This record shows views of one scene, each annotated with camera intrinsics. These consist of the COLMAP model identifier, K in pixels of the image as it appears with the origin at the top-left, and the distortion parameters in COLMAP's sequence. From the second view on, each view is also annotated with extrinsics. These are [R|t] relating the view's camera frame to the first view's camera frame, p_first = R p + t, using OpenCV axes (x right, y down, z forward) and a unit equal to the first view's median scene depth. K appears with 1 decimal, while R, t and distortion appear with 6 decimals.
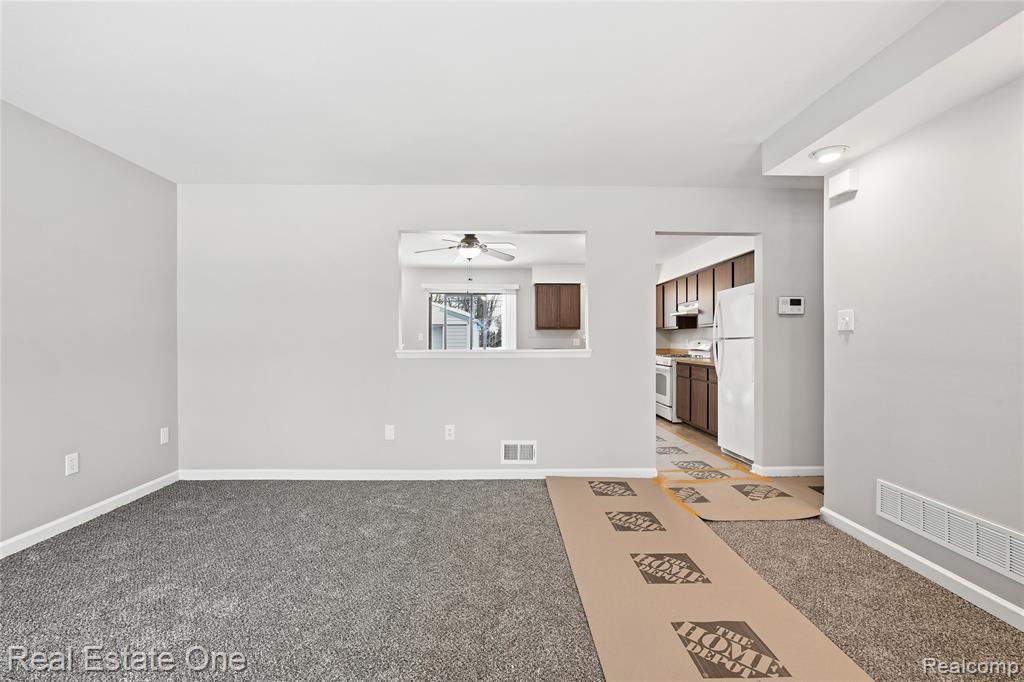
lens RADIAL K [[472.2, 0, 517.4], [0, 472.2, 342.0], [0, 0, 1]] dist [-0.035554, 0.027697]
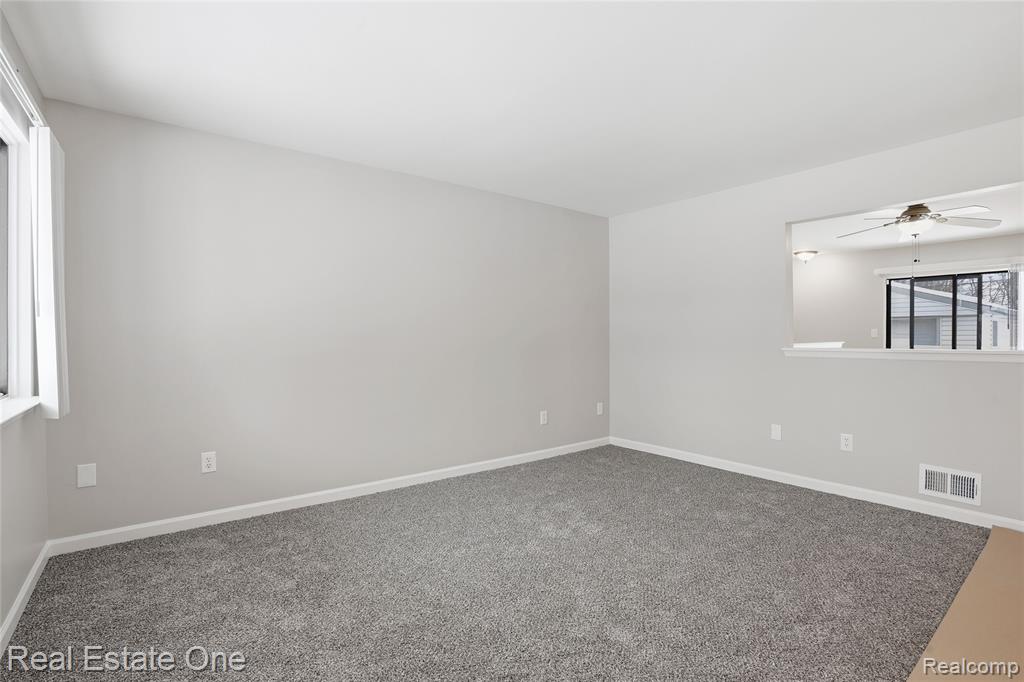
lens RADIAL K [[472.2, 0, 517.4], [0, 472.2, 342.0], [0, 0, 1]] dist [-0.035554, 0.027697]
pose [[0.612068, 0.006584, -0.790777, 0.172744], [-0.001279, 0.999972, 0.007336, -0.001090], [0.790804, -0.003478, 0.612060, -0.017742]]
